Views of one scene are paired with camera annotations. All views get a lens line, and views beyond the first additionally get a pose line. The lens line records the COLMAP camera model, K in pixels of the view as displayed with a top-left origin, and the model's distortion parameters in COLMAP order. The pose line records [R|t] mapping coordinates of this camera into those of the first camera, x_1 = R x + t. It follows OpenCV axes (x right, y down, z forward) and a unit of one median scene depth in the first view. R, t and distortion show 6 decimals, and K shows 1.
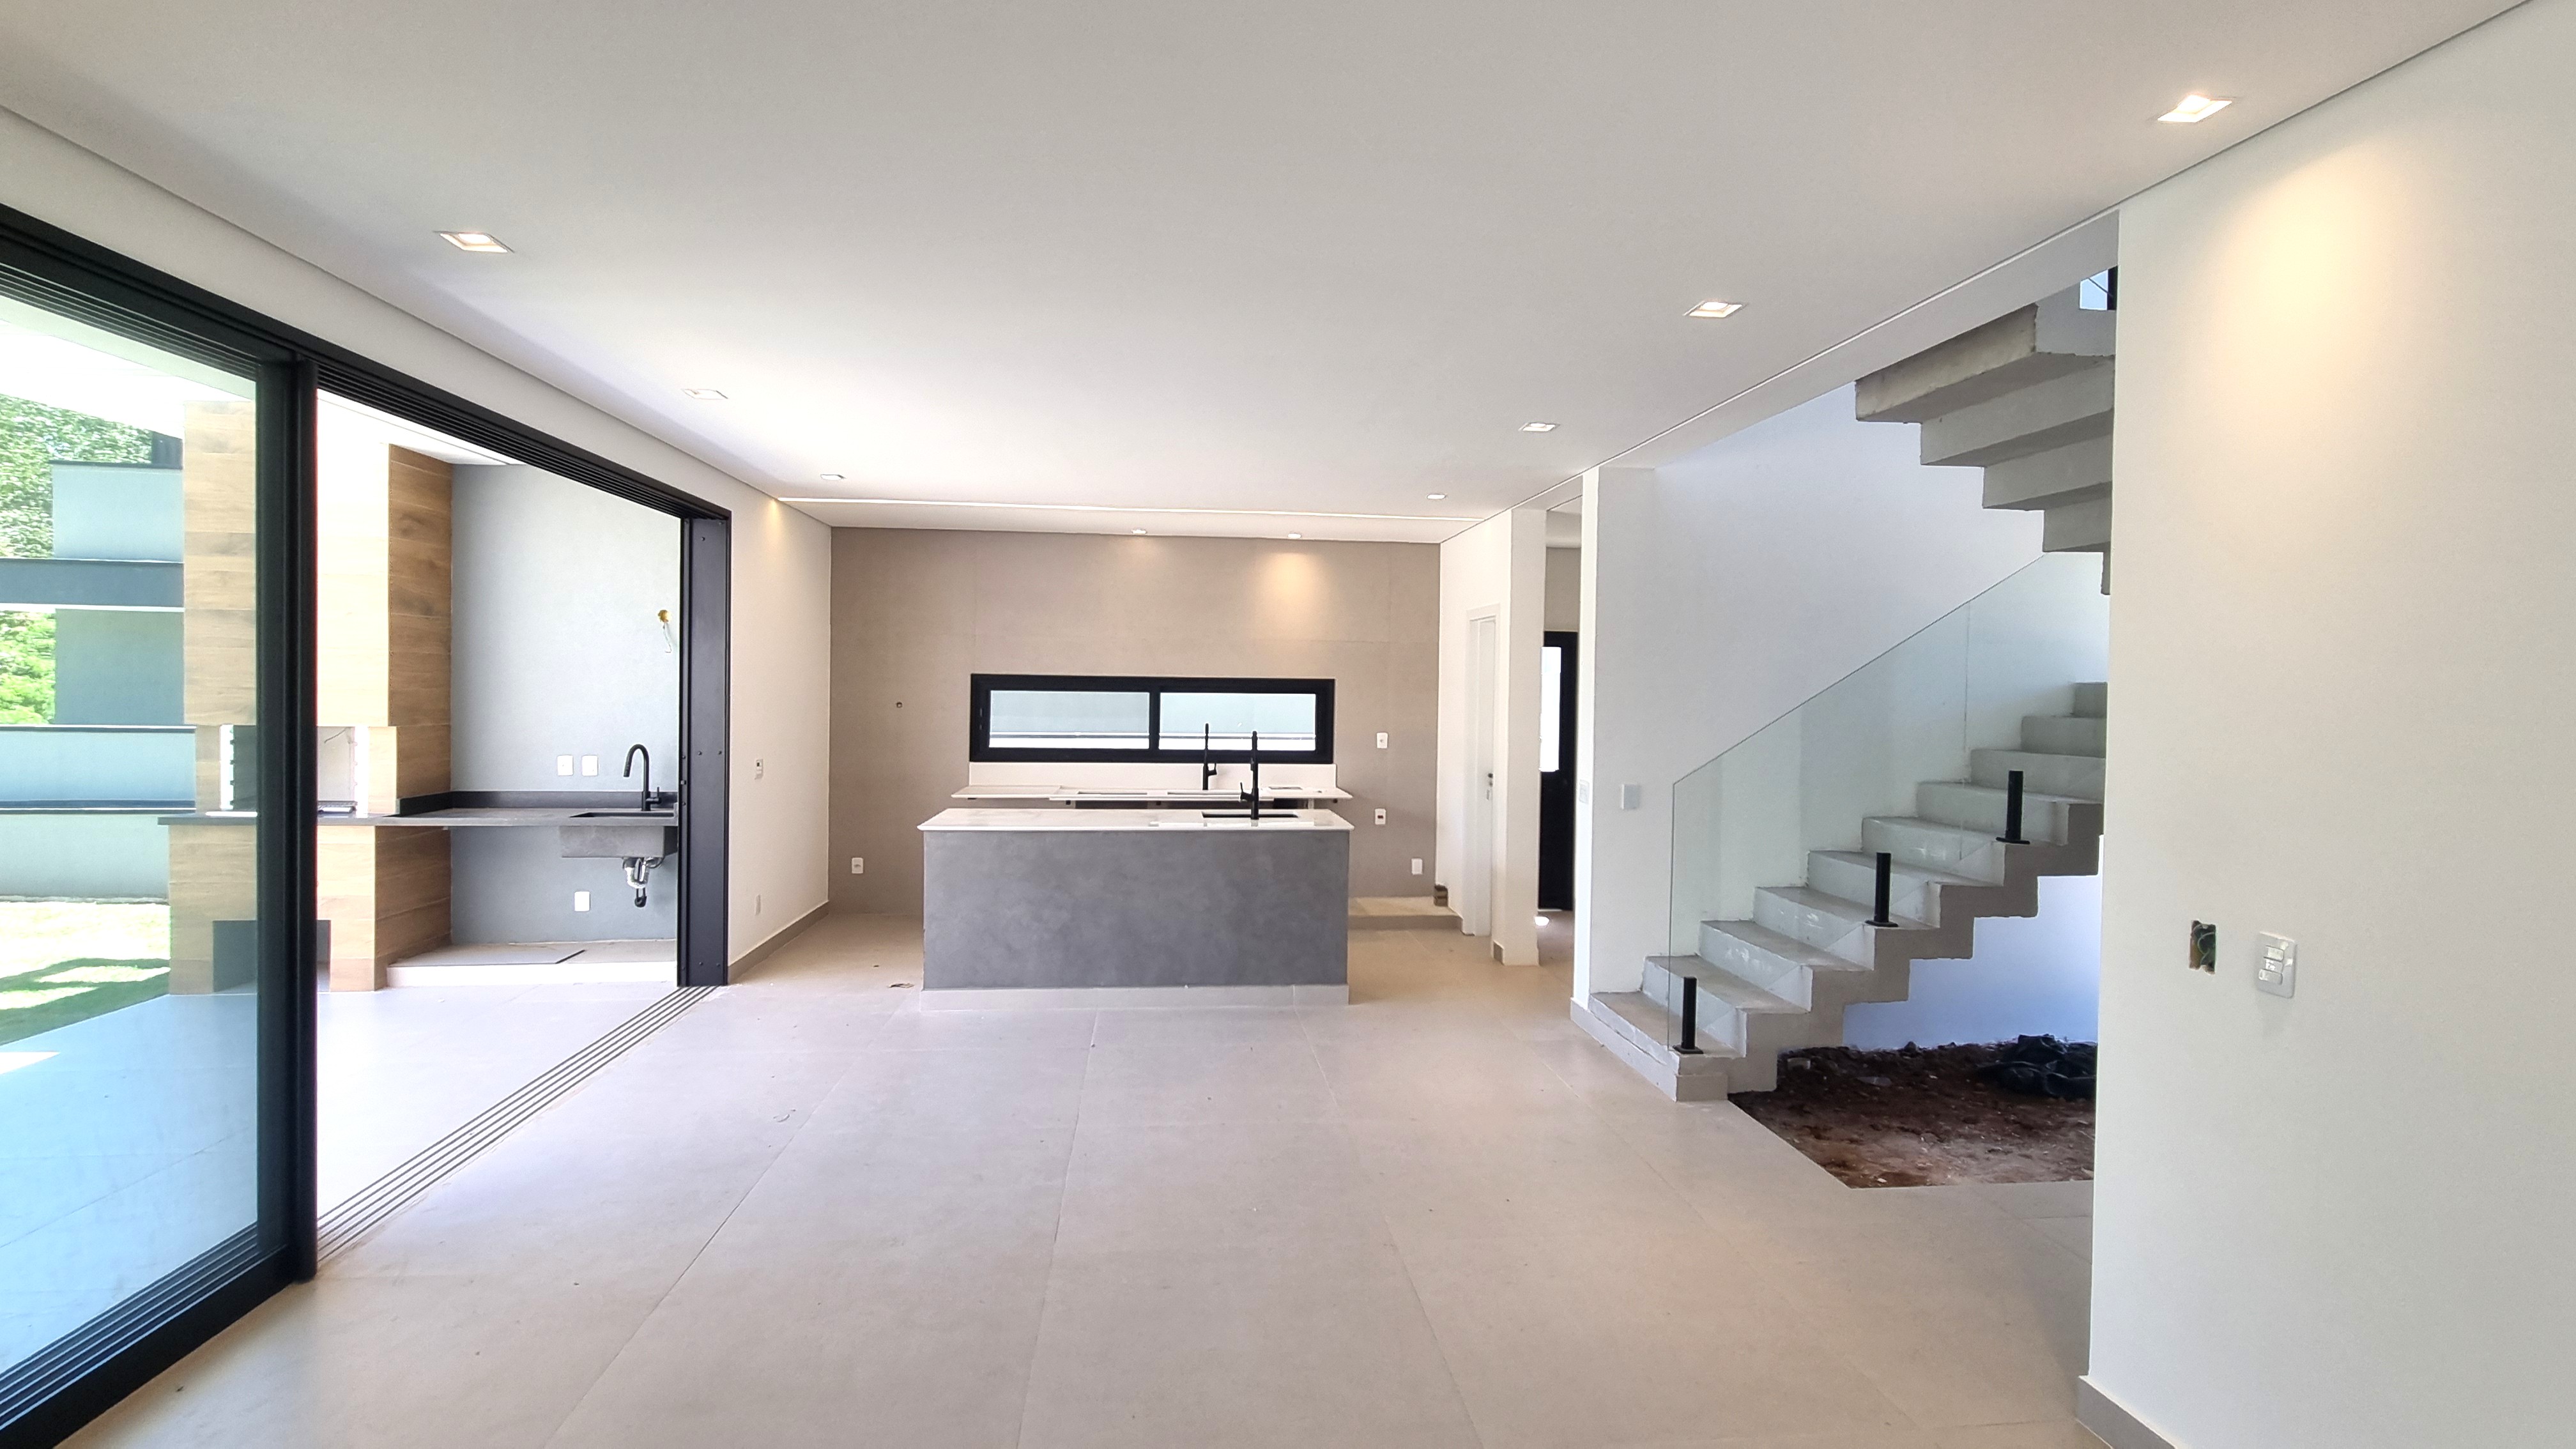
lens RADIAL K [[1219.4, 0, 1284.8], [0, 1219.4, 710.6], [0, 0, 1]] dist [-0.001815, -0.000897]
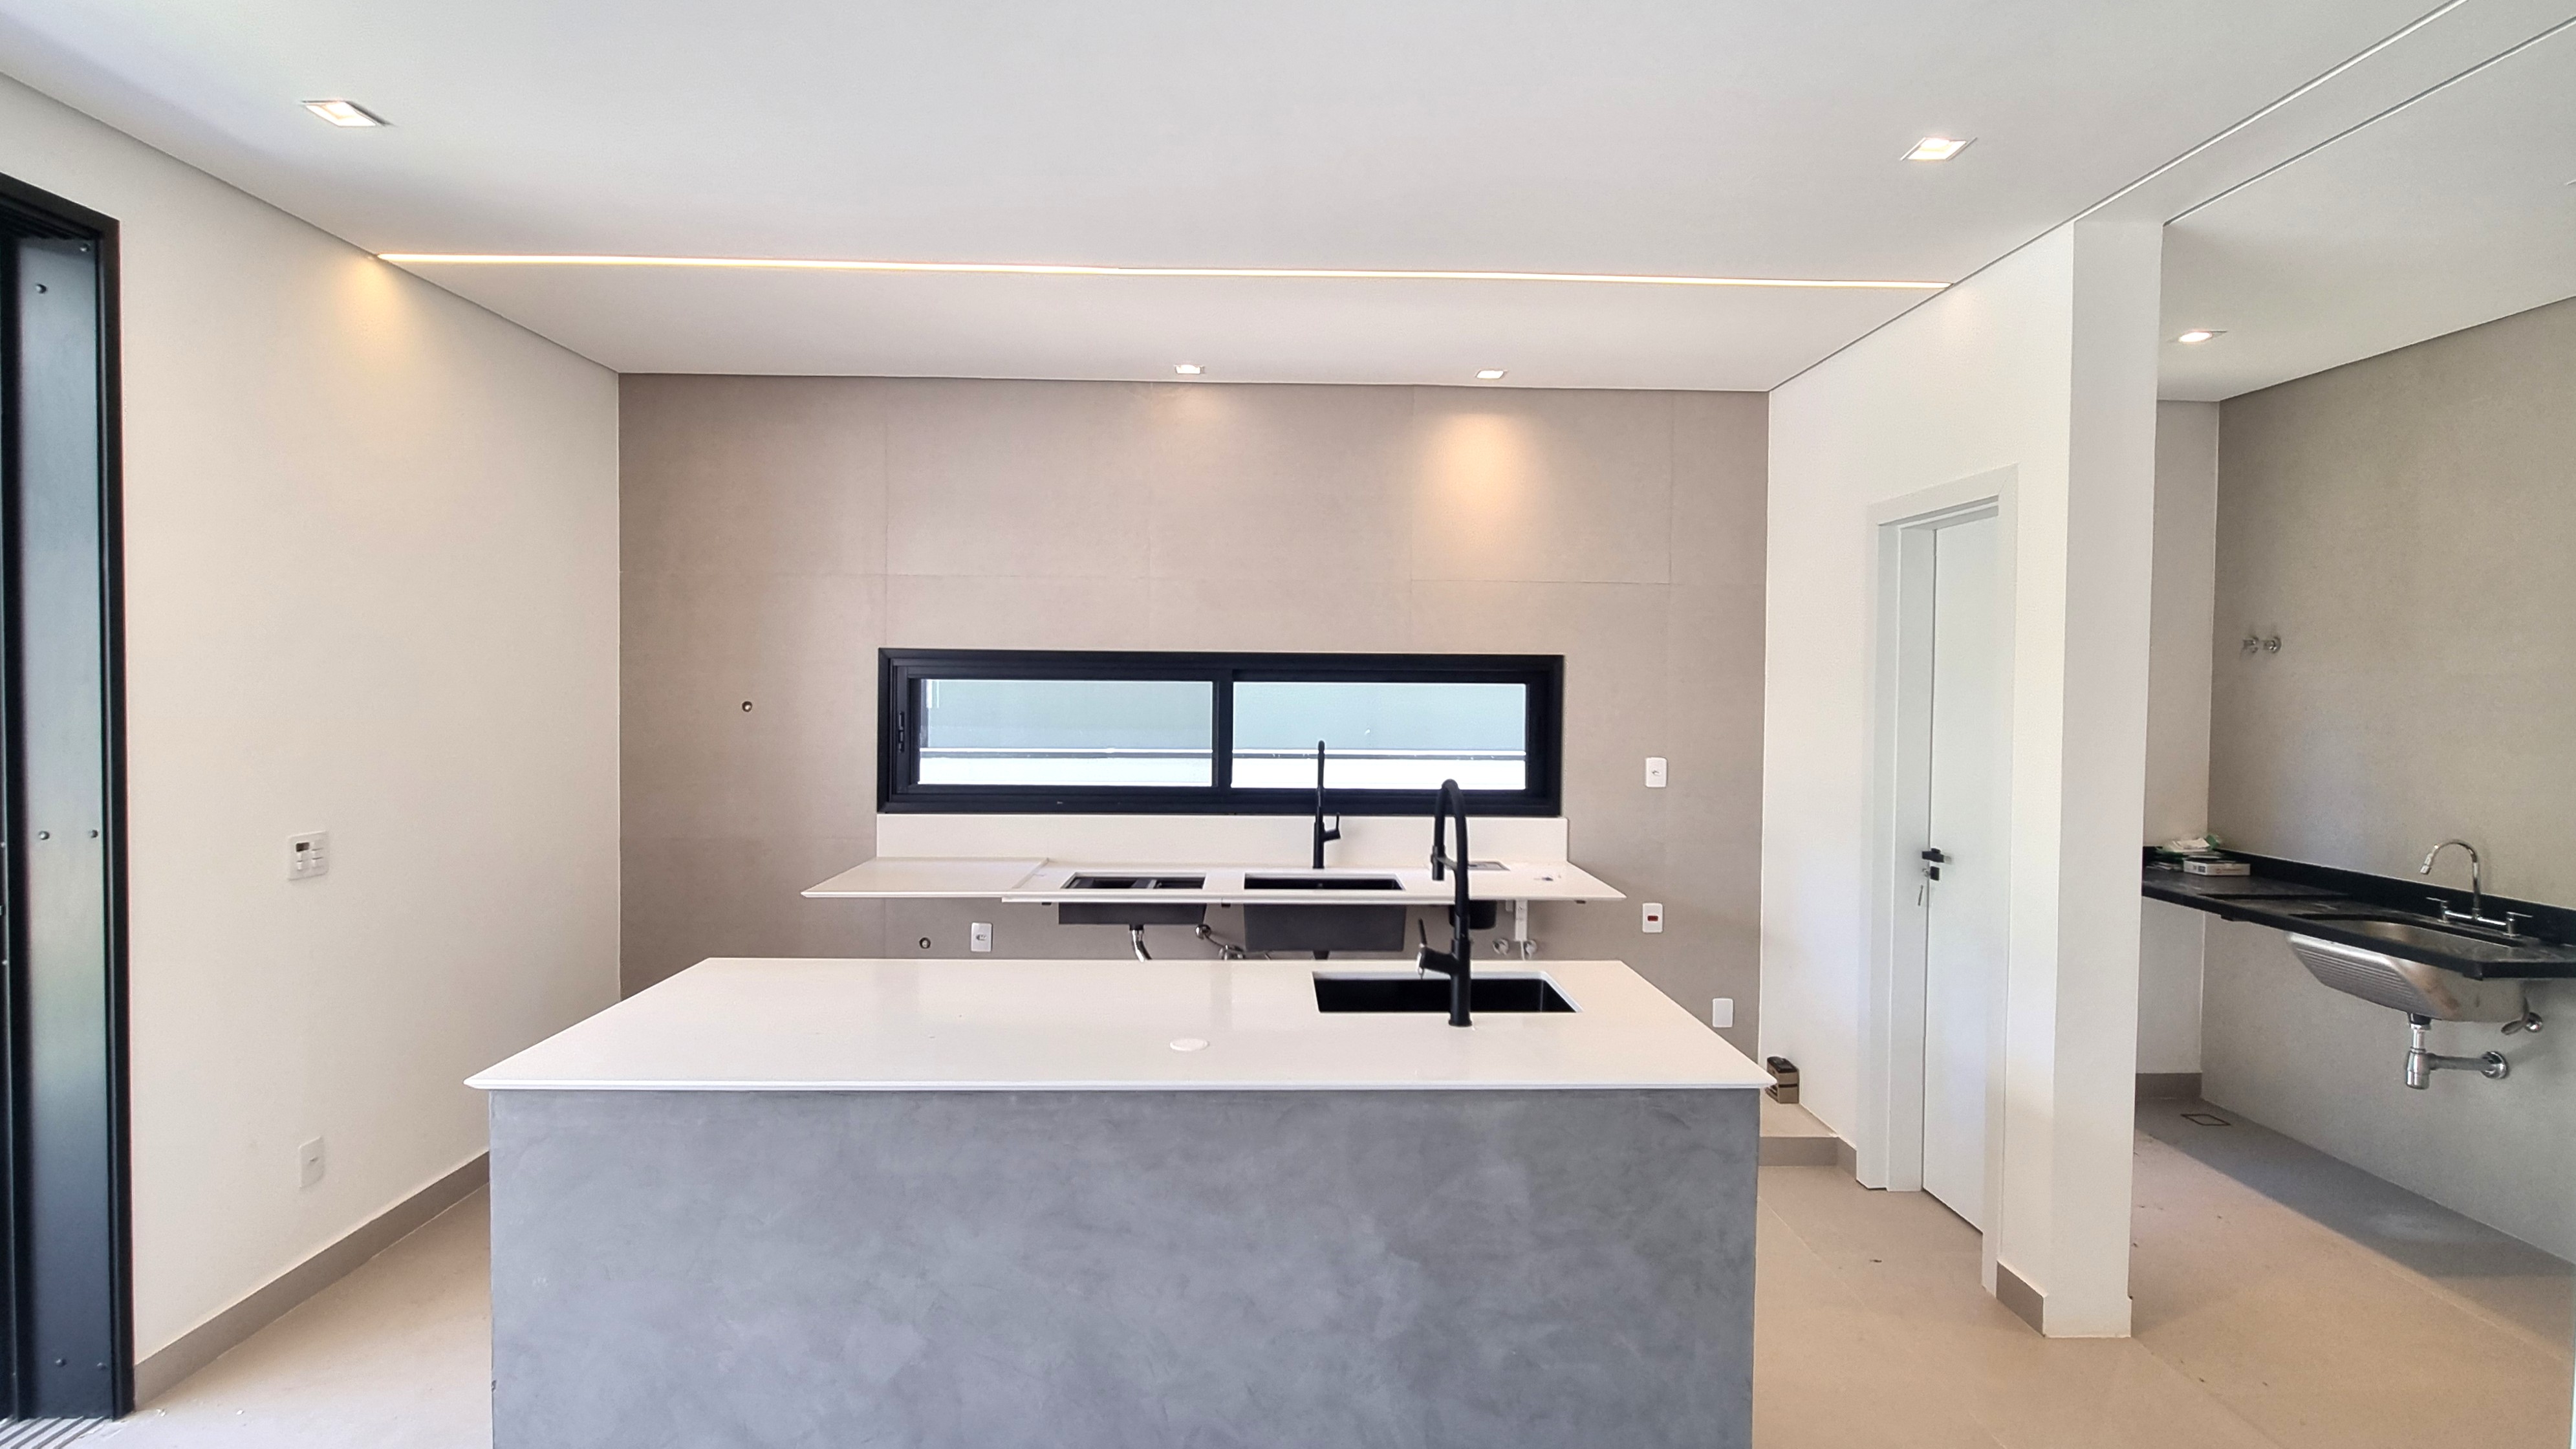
lens RADIAL K [[1219.5, 0, 1284.8], [0, 1219.5, 710.6], [0, 0, 1]] dist [-0.001815, -0.000897]
pose [[0.996214, -0.002531, -0.086897, -0.035584], [0.002824, 0.999991, 0.003245, -0.004264], [0.086888, -0.003478, 0.996212, 0.500966]]
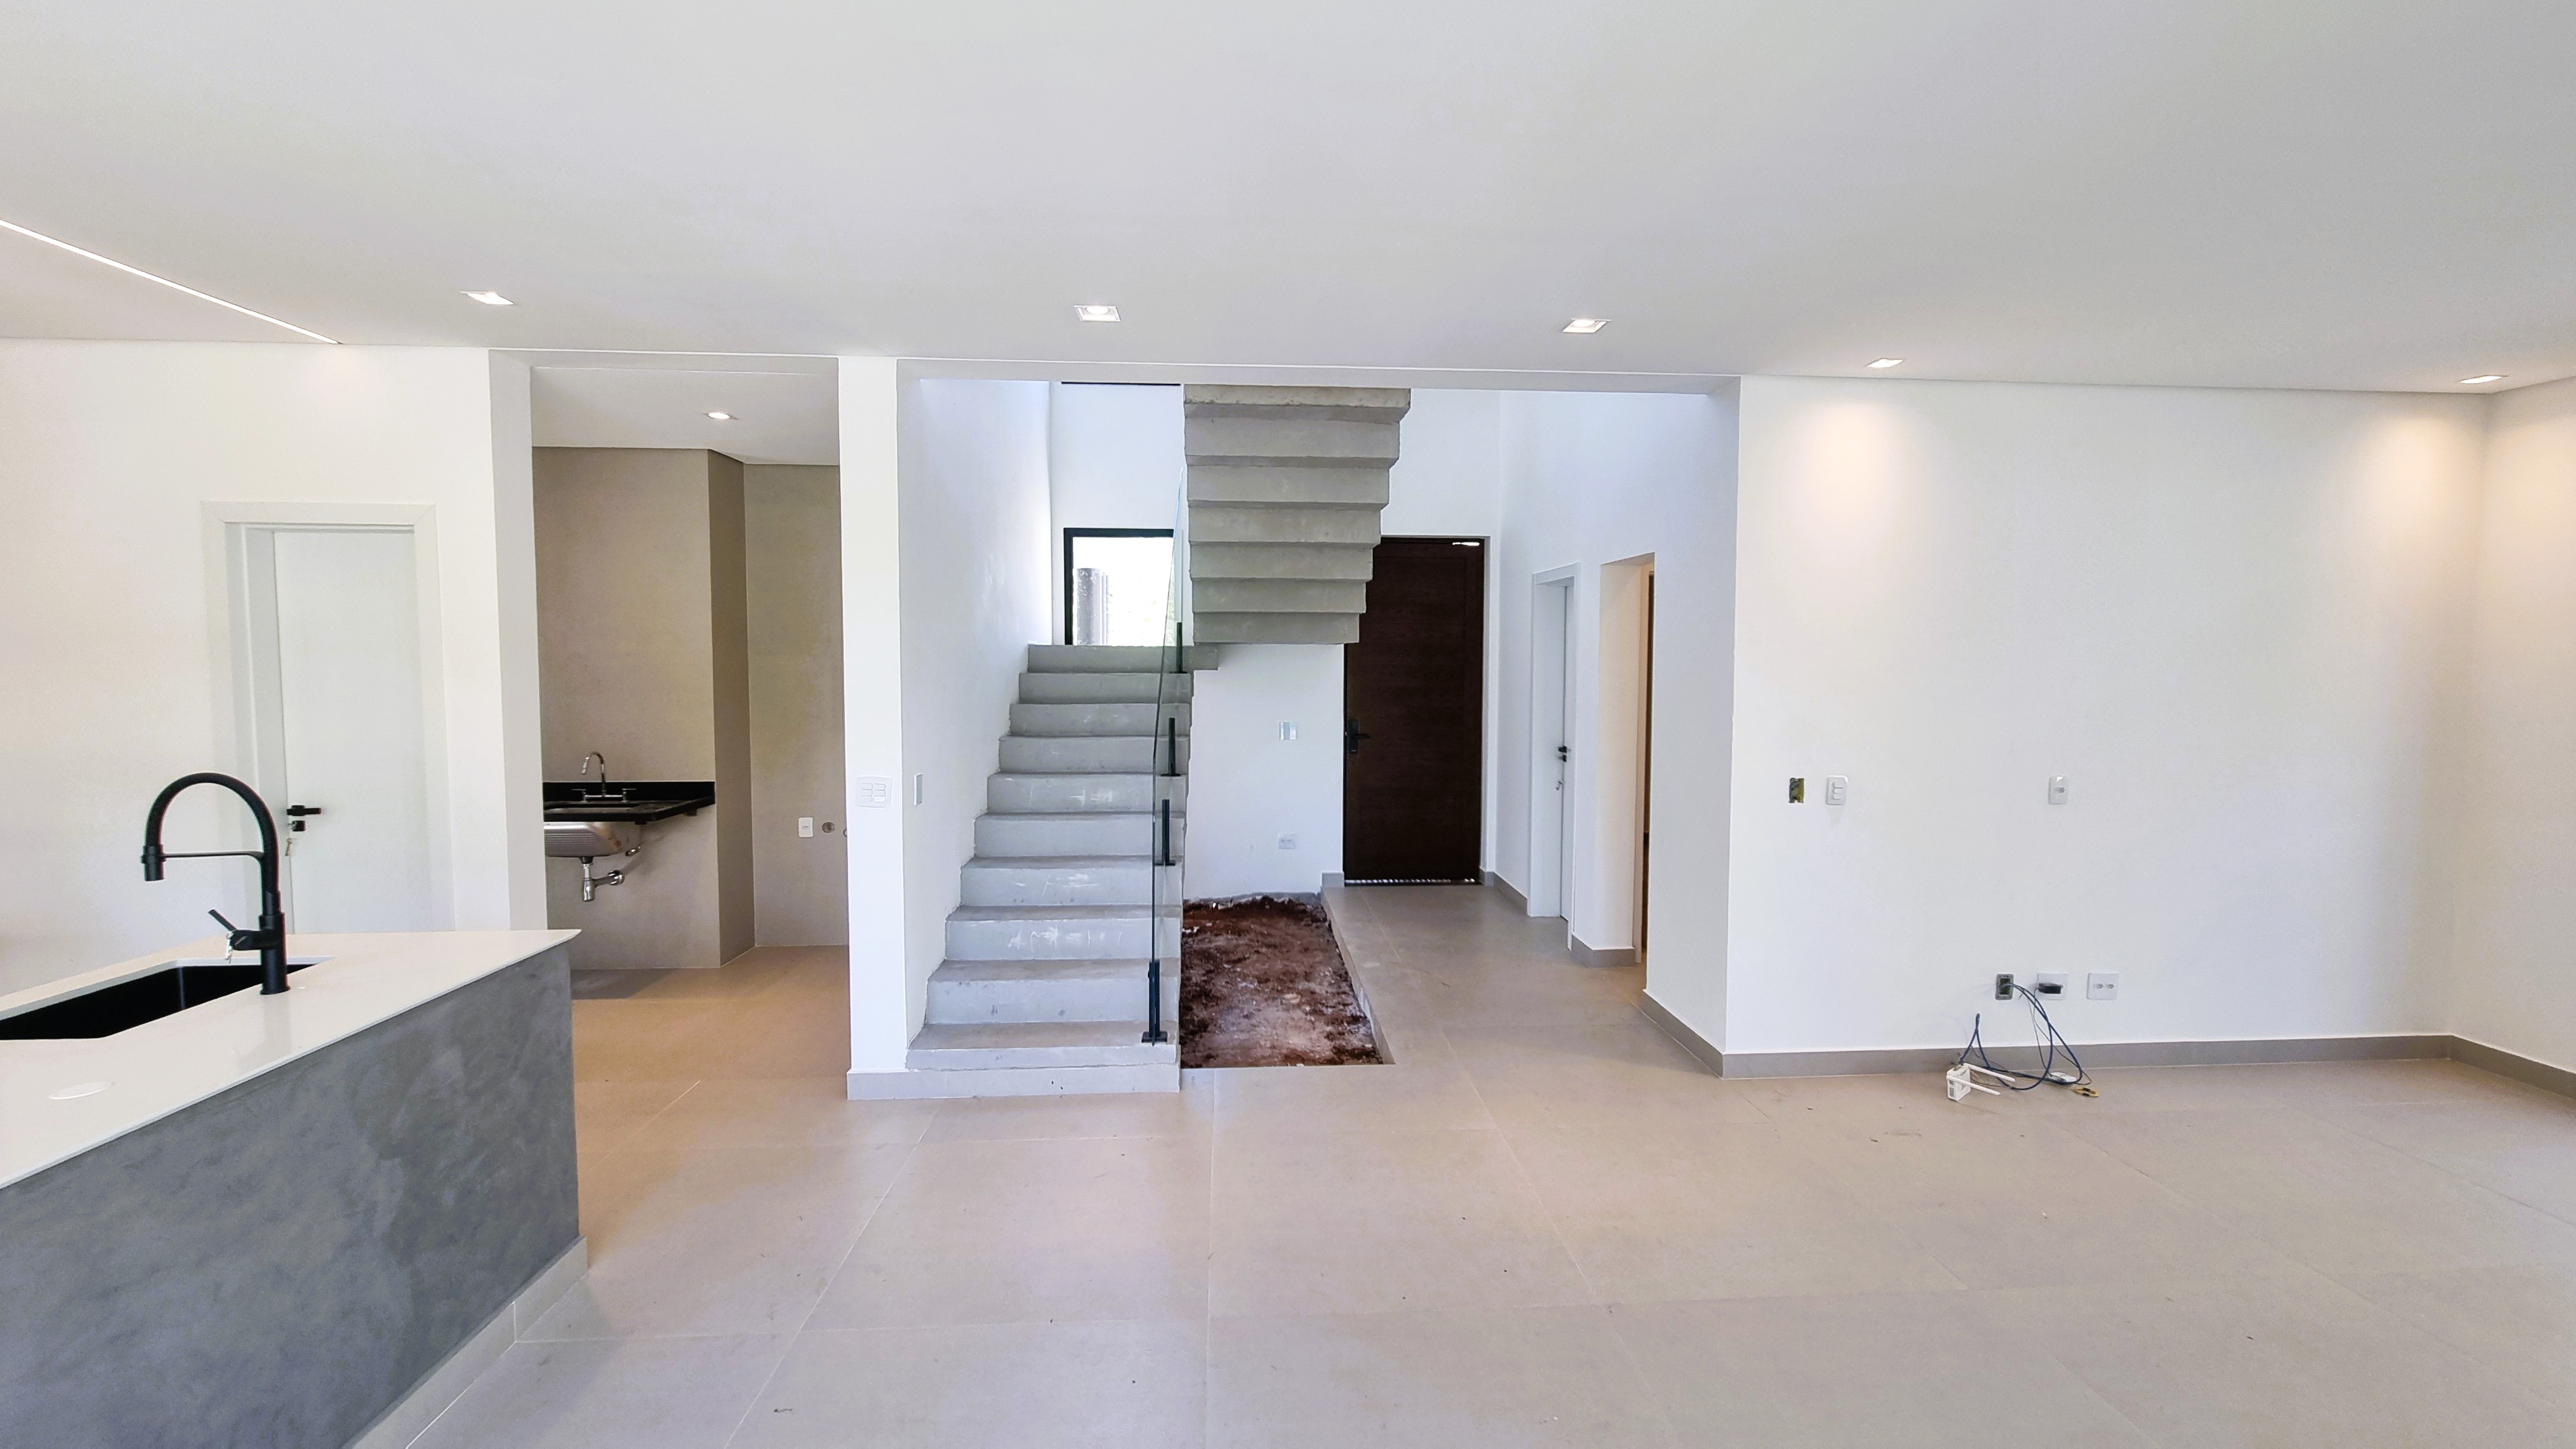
lens RADIAL K [[1027.6, 0, 1293.5], [0, 1027.6, 699.0], [0, 0, 1]] dist [-0.000611, -0.000217]
pose [[0.044191, -0.052165, 0.997660, -0.270331], [0.014921, 0.998559, 0.051551, -0.014199], [-0.998912, 0.012608, 0.044906, 0.516502]]
